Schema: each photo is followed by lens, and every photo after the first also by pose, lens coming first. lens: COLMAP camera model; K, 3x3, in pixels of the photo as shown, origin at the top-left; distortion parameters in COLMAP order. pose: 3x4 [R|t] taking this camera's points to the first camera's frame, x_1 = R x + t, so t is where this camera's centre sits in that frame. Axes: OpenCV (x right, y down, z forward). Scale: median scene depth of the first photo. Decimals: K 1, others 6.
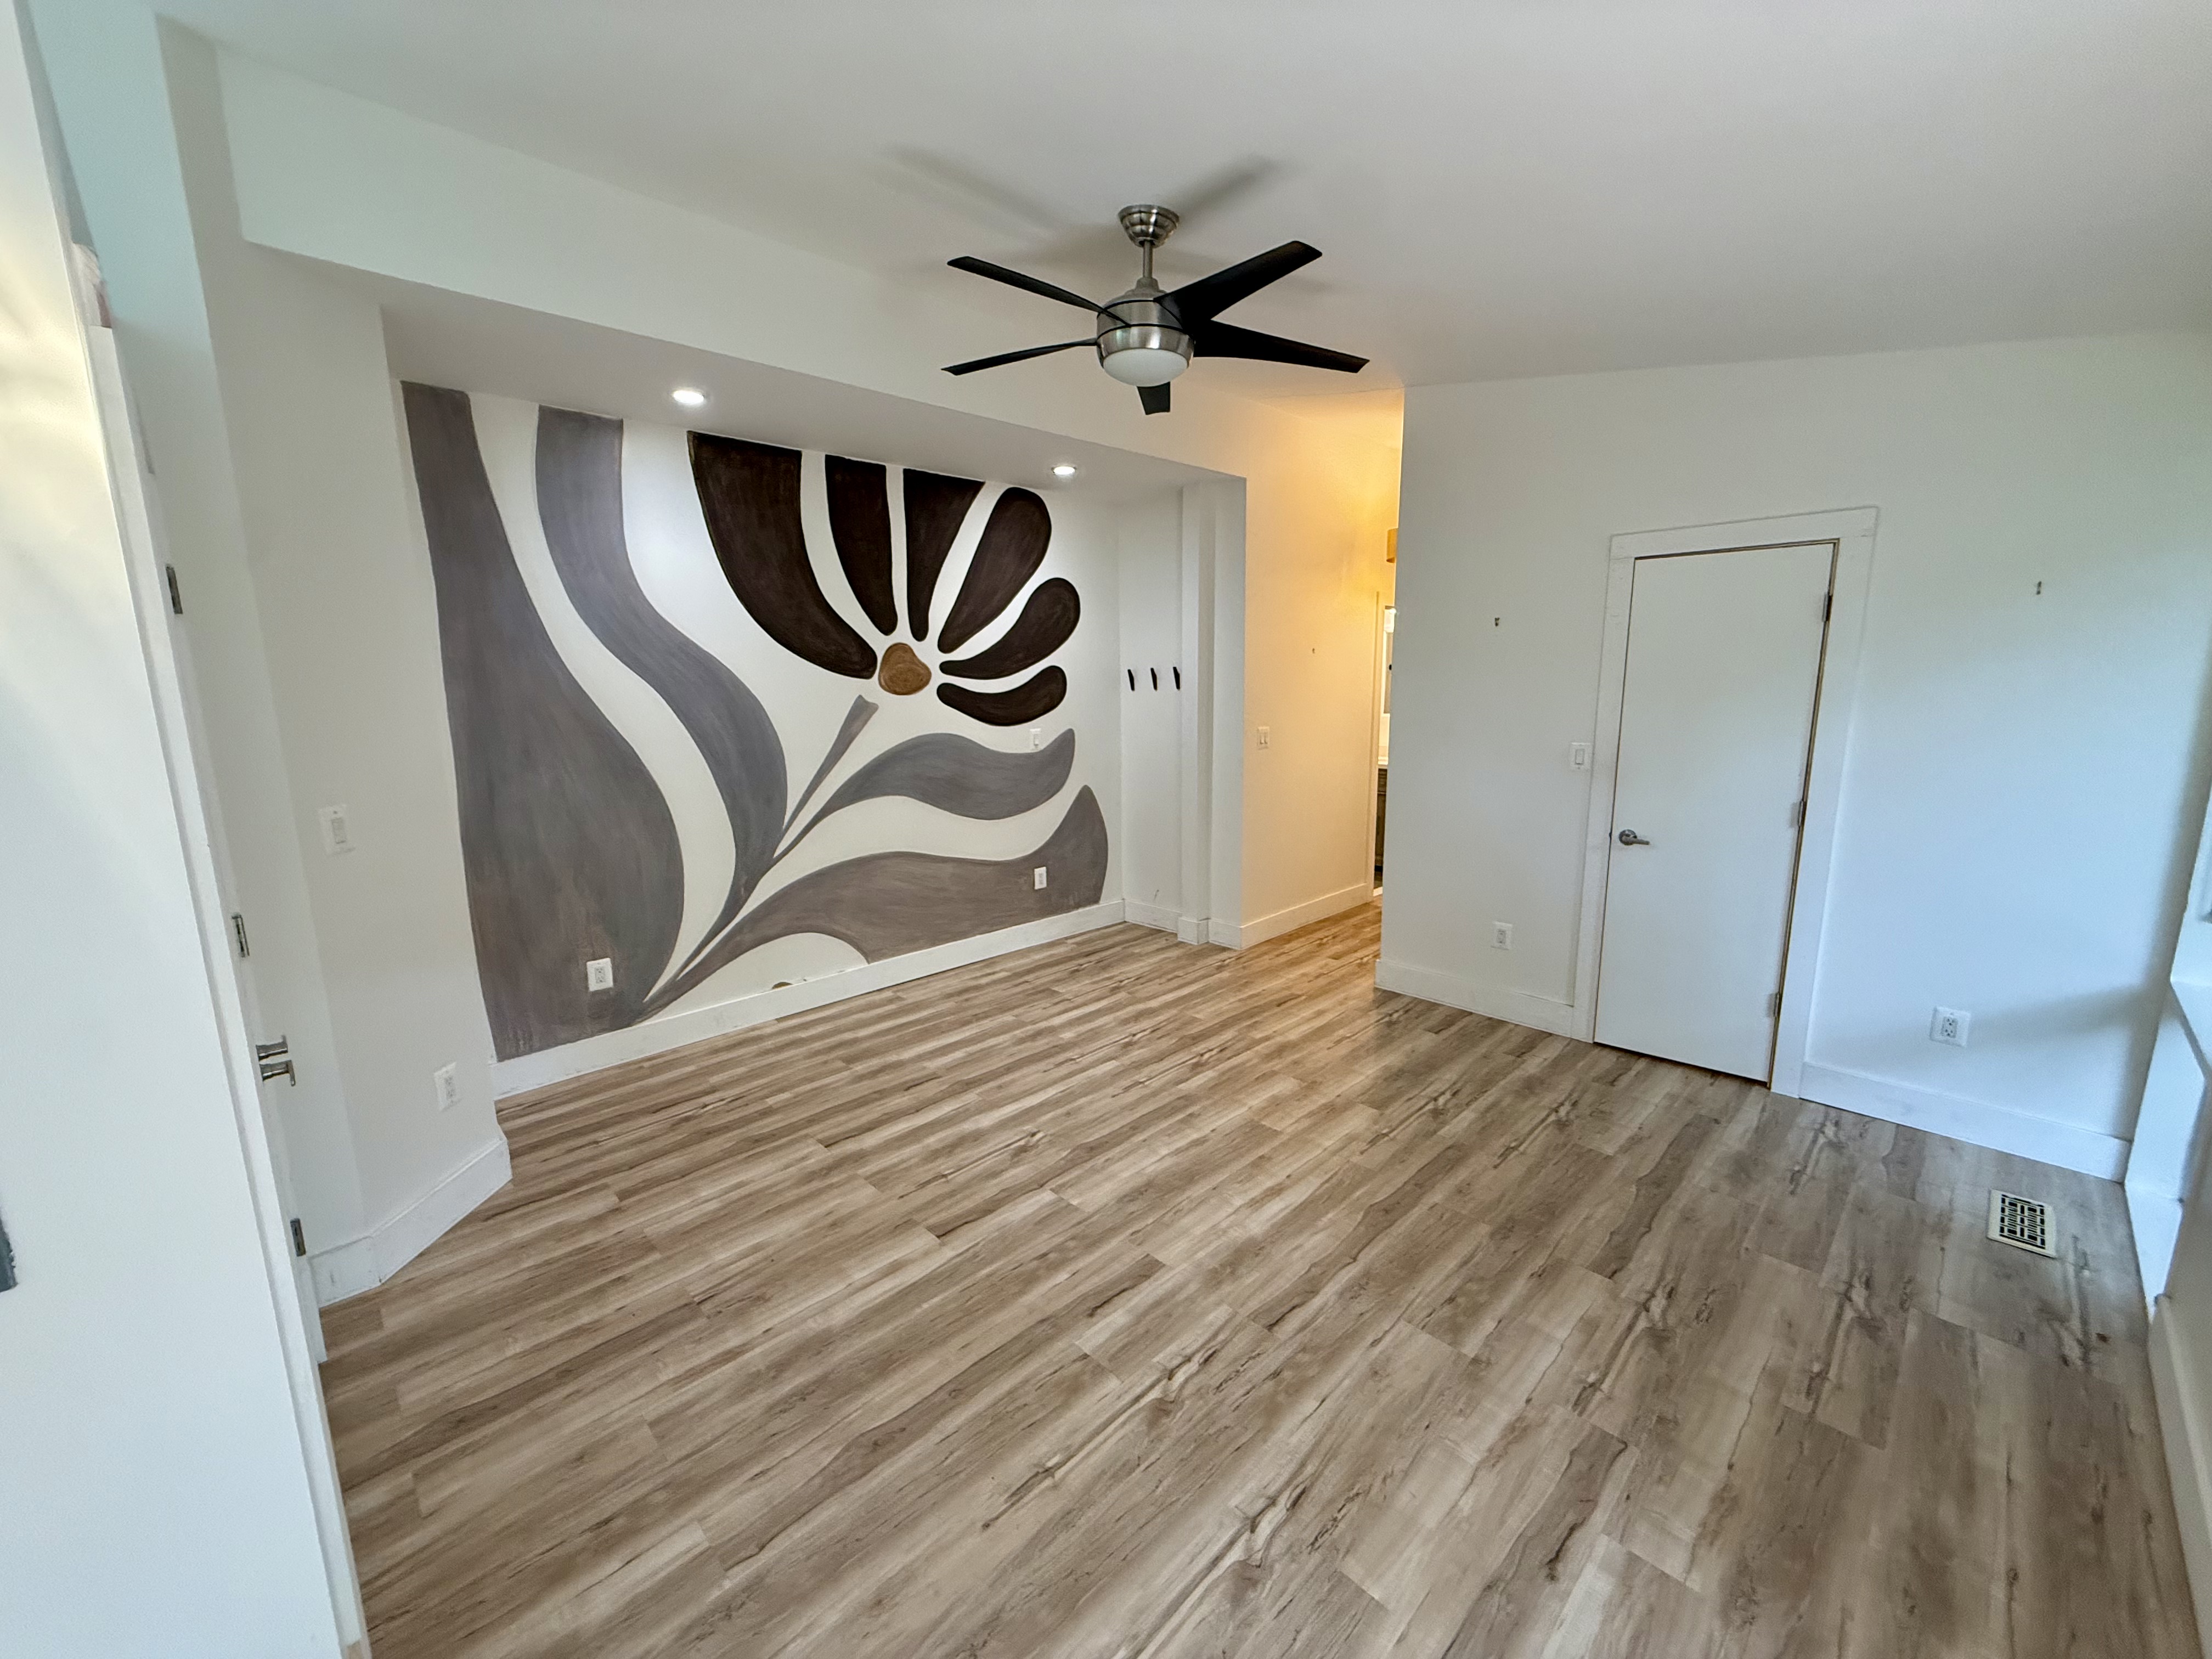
lens RADIAL K [[881.6, 0, 1111.8], [0, 881.6, 828.5], [0, 0, 1]] dist [-0.000607, 0.000018]
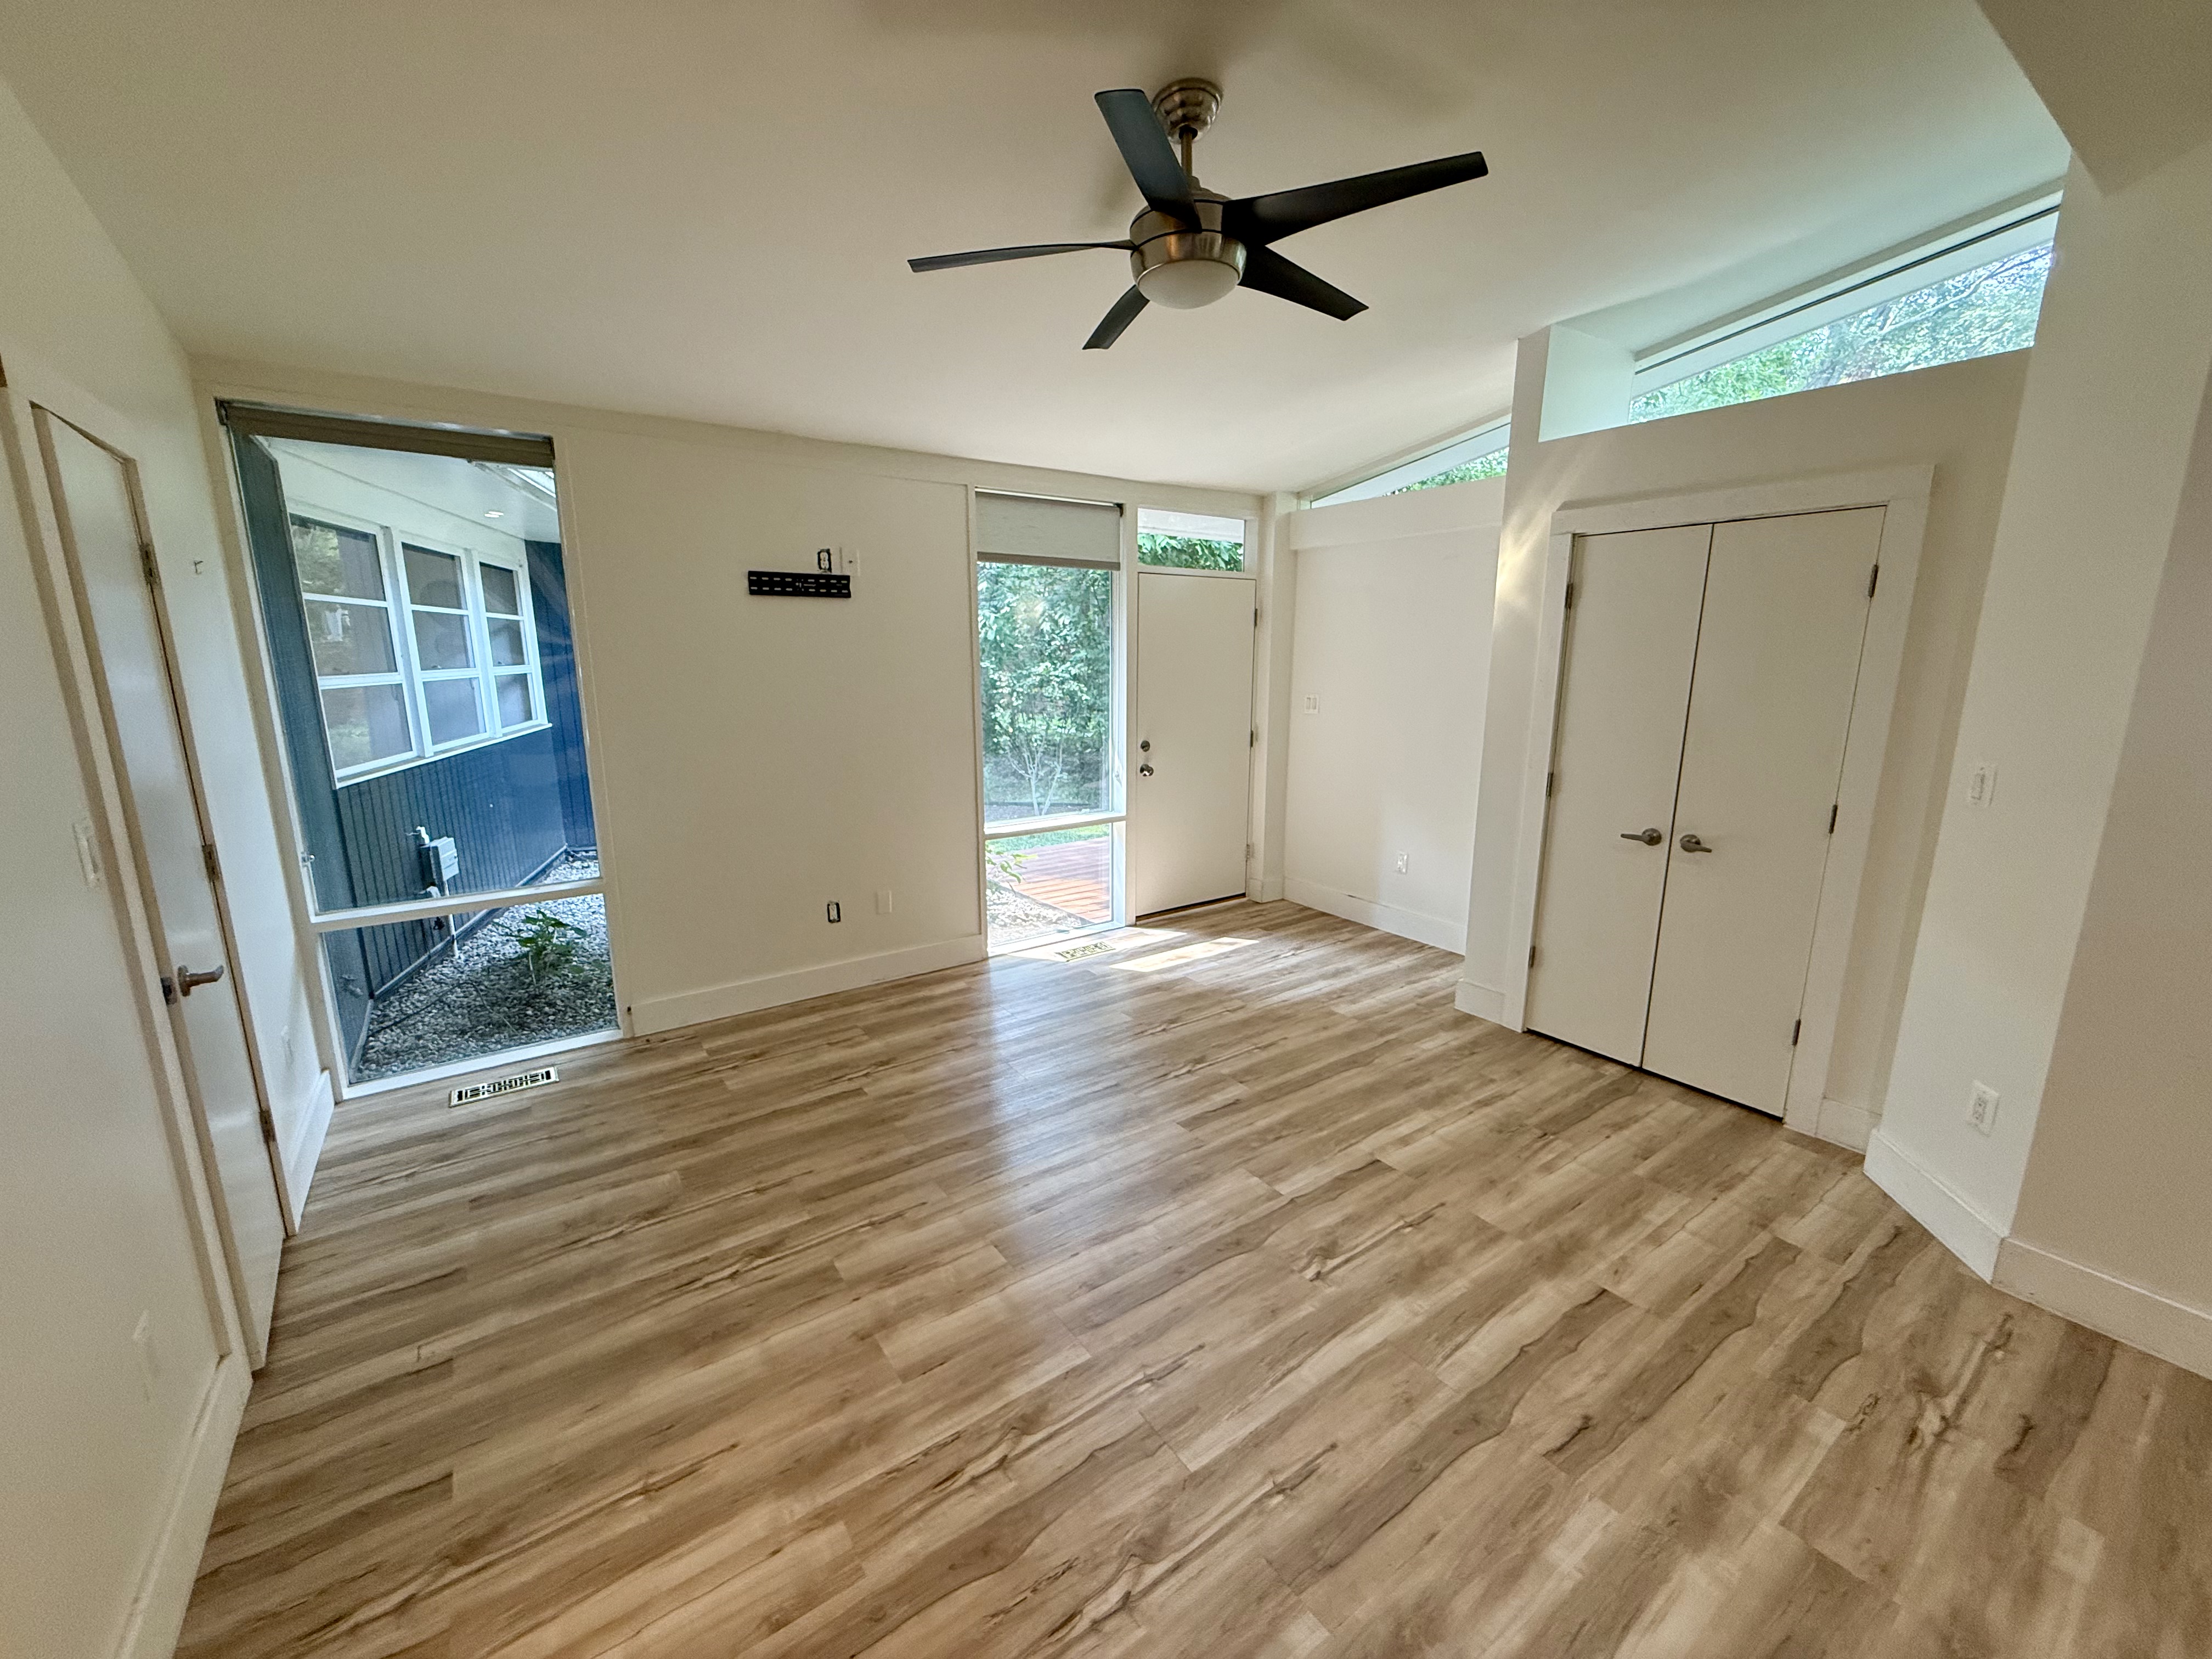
lens RADIAL K [[881.6, 0, 1108.9], [0, 881.6, 837.2], [0, 0, 1]] dist [-0.000607, 0.000018]
pose [[-0.986915, -0.019182, 0.160098, -0.028237], [0.042004, 0.928031, 0.370126, -0.281358], [-0.155676, 0.372008, -0.915082, 1.631235]]
